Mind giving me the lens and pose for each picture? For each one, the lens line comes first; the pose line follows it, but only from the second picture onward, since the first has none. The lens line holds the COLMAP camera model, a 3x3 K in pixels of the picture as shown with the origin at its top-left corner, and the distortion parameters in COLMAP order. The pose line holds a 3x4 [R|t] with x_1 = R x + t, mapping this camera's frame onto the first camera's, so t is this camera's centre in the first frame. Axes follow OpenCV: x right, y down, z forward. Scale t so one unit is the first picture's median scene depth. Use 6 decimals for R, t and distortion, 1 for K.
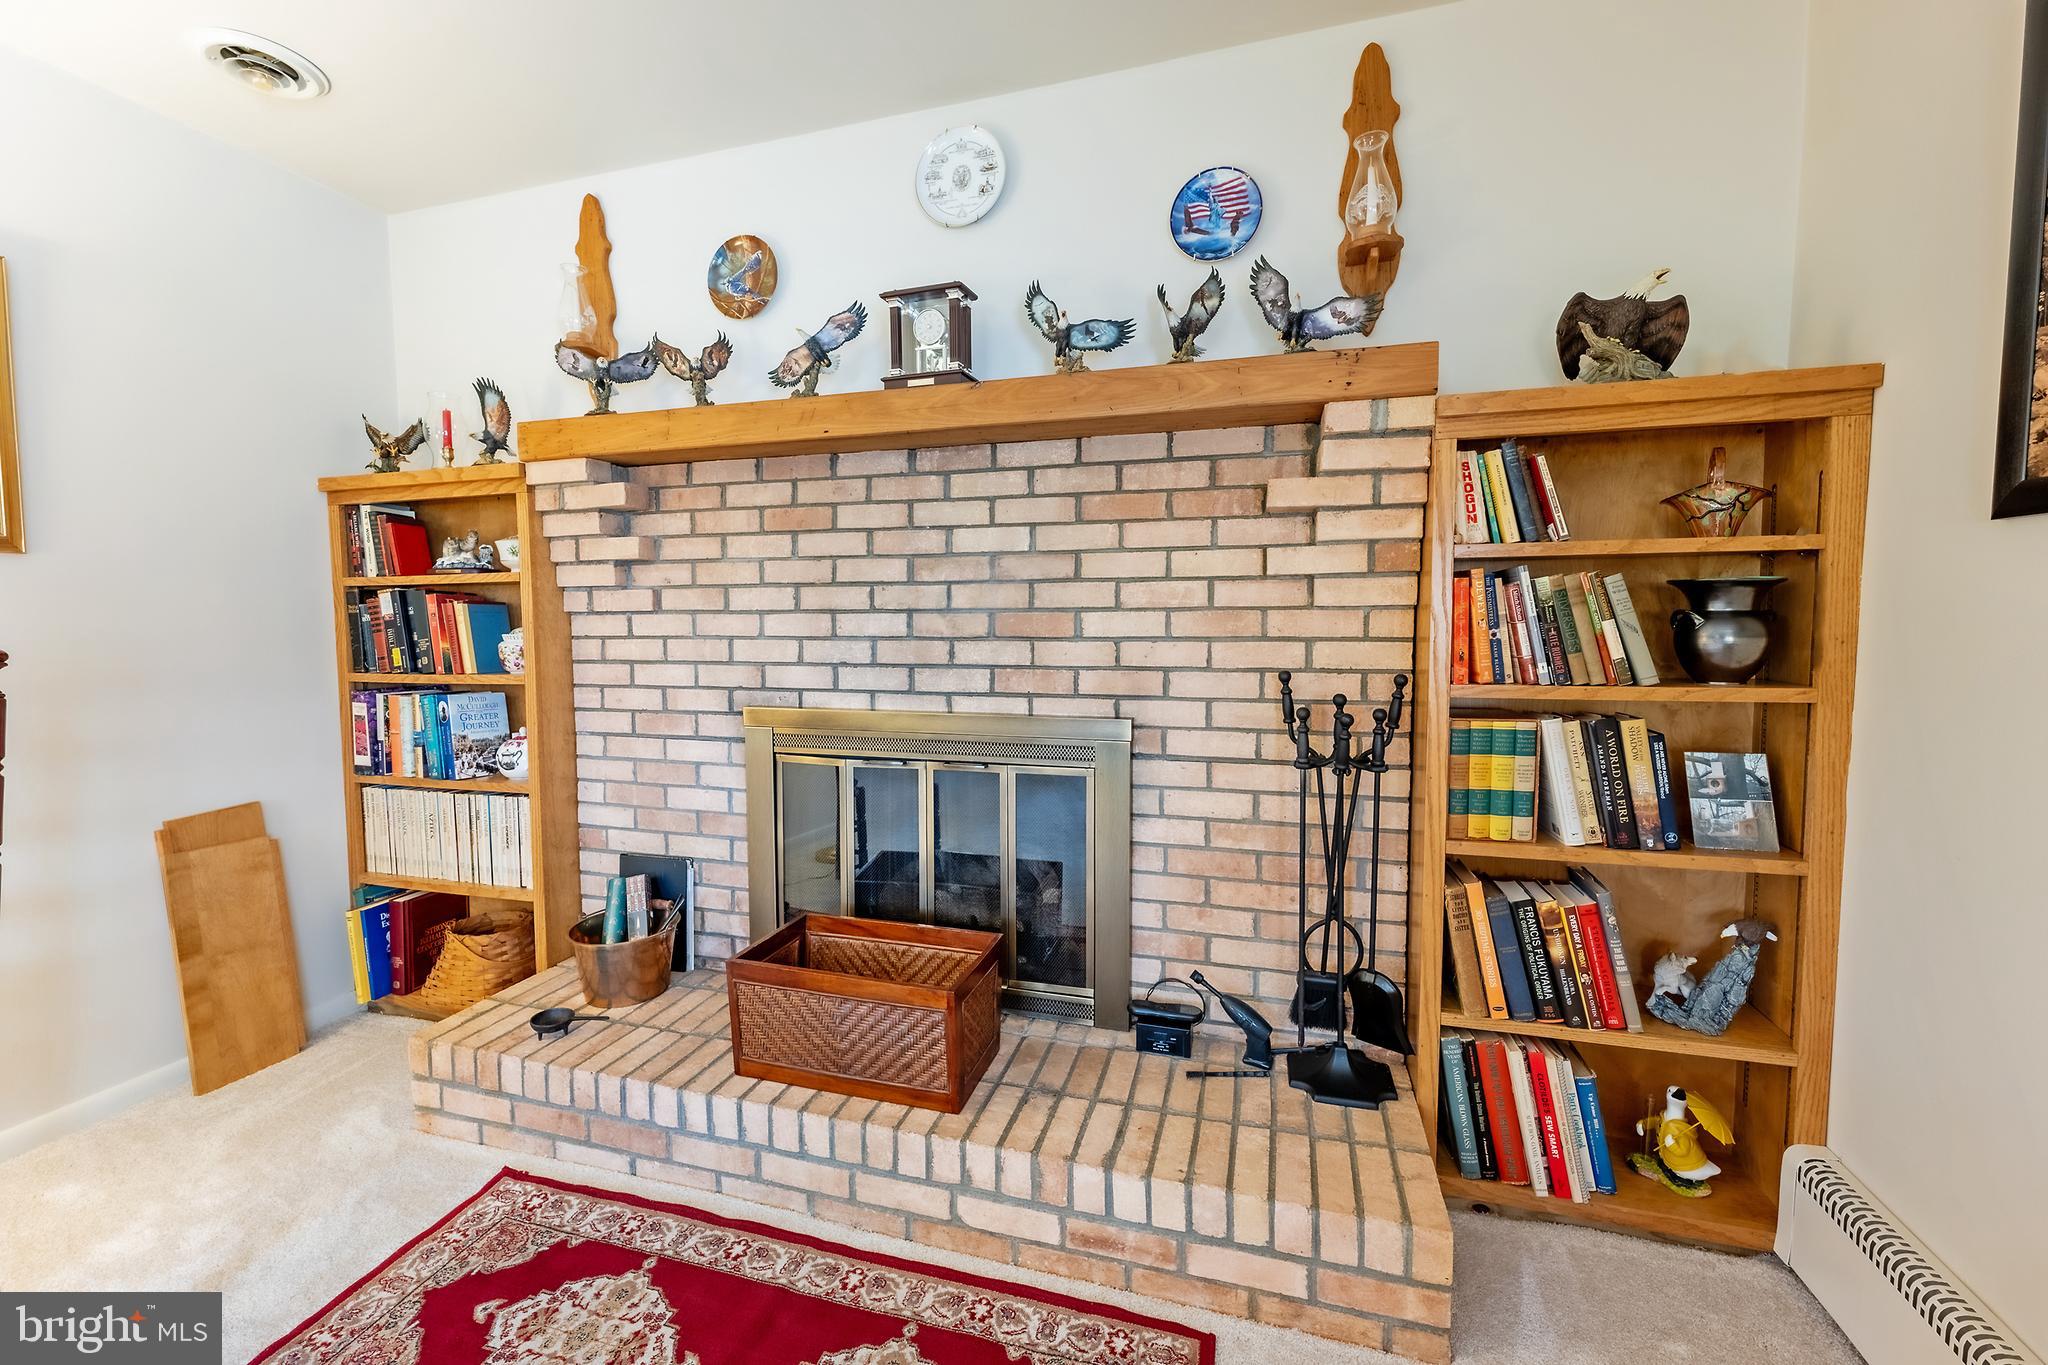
lens RADIAL K [[824.5, 0, 1023.1], [0, 824.5, 675.9], [0, 0, 1]] dist [0.001497, 0.000188]
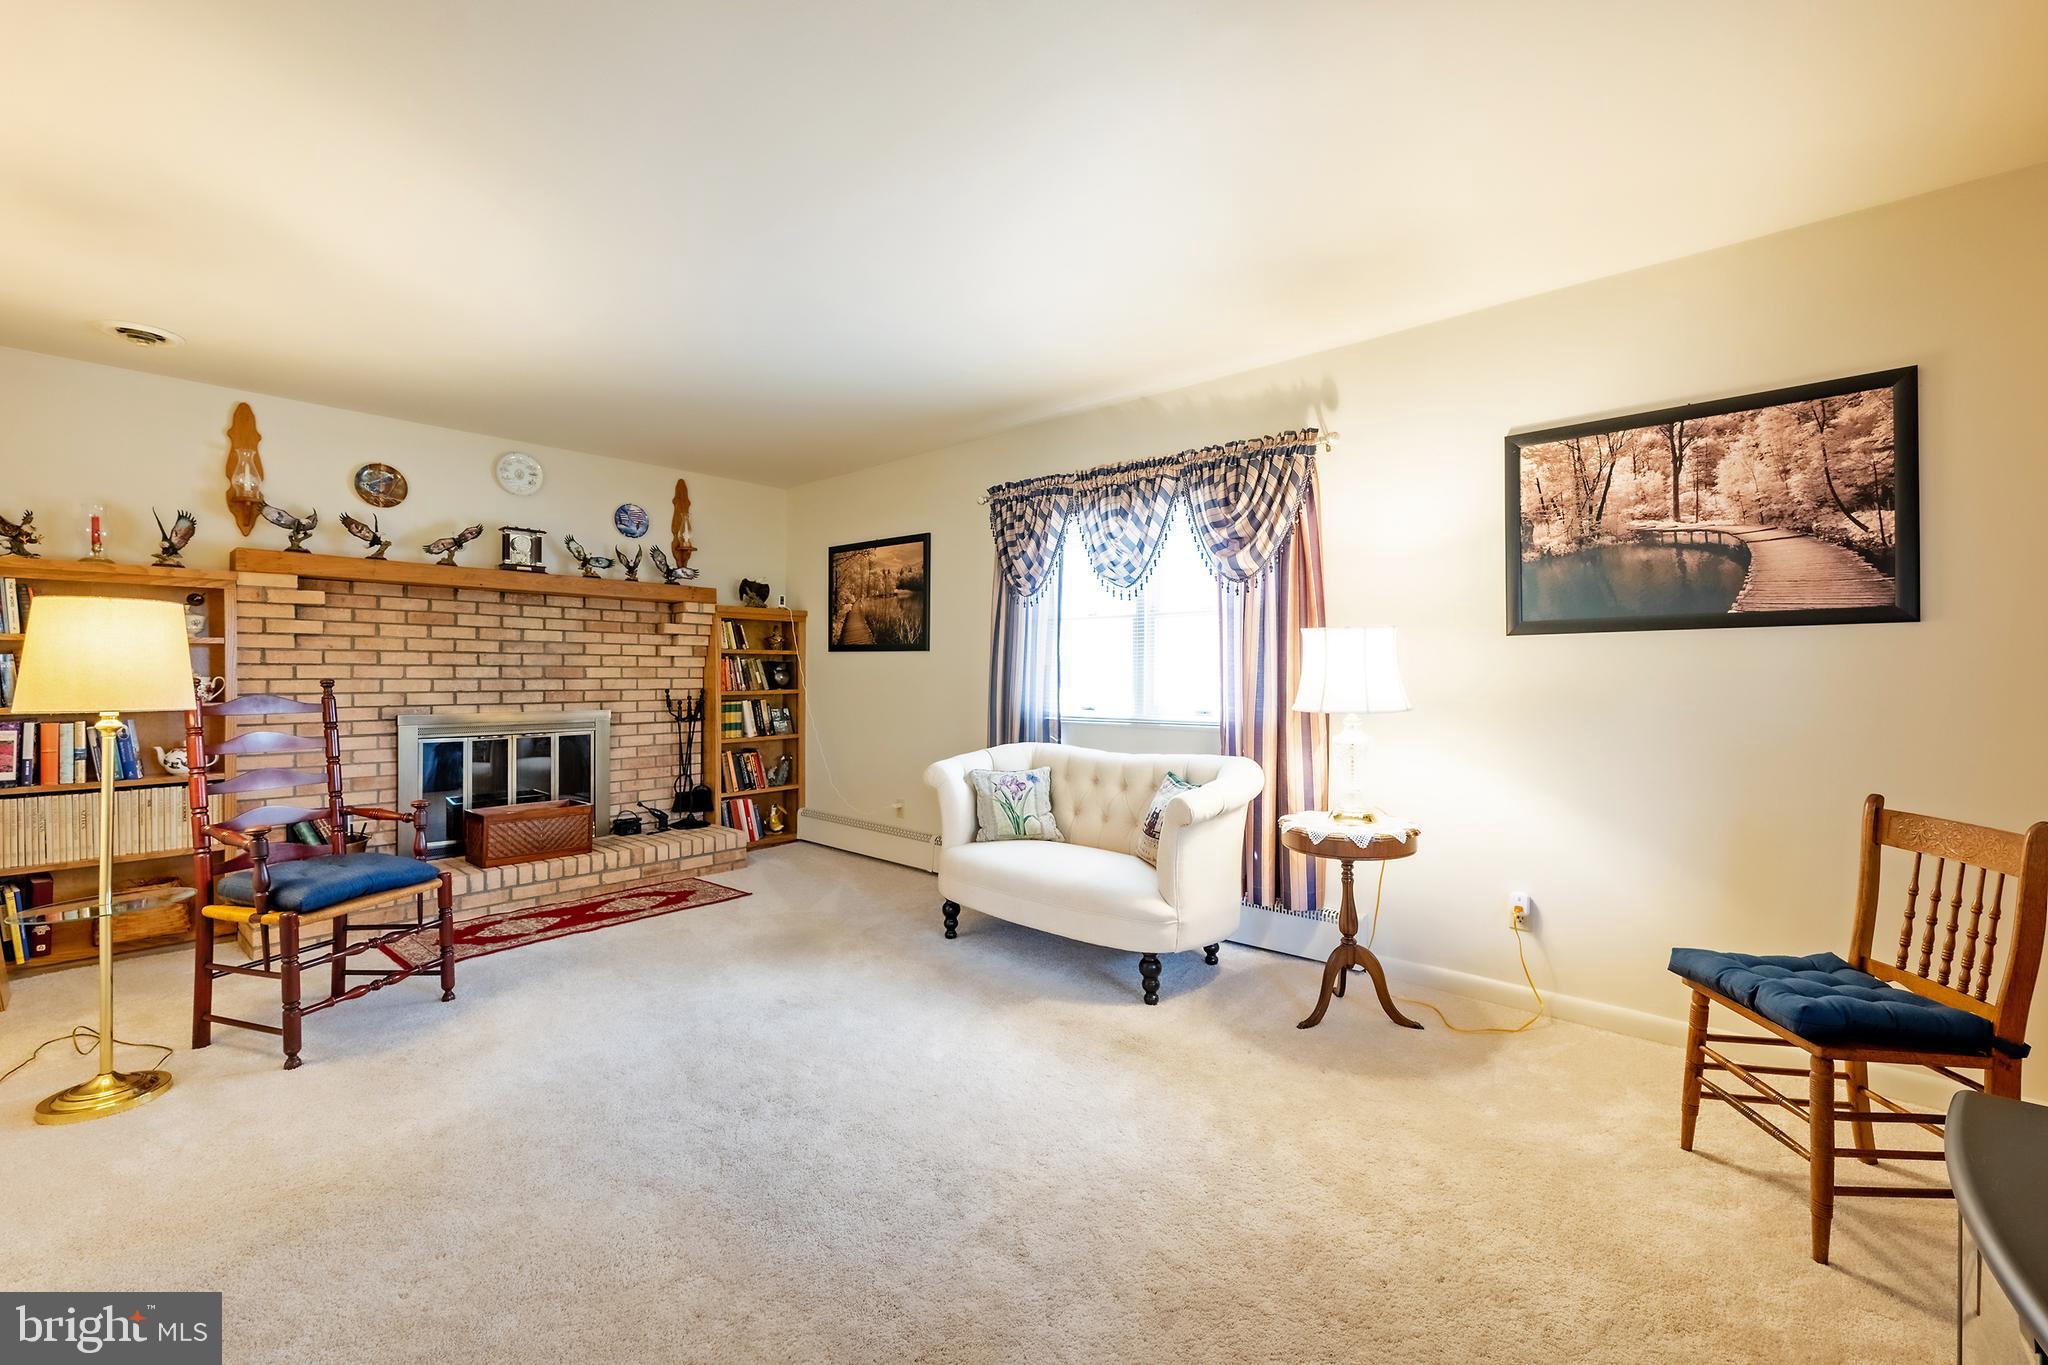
lens RADIAL K [[848.2, 0, 1028.1], [0, 848.2, 672.3], [0, 0, 1]] dist [0.001426, 0.000119]
pose [[0.415797, 0.005801, 0.909439, -1.774815], [0.057500, 0.997811, -0.032654, 0.100473], [-0.907638, 0.065870, 0.414553, -1.314704]]
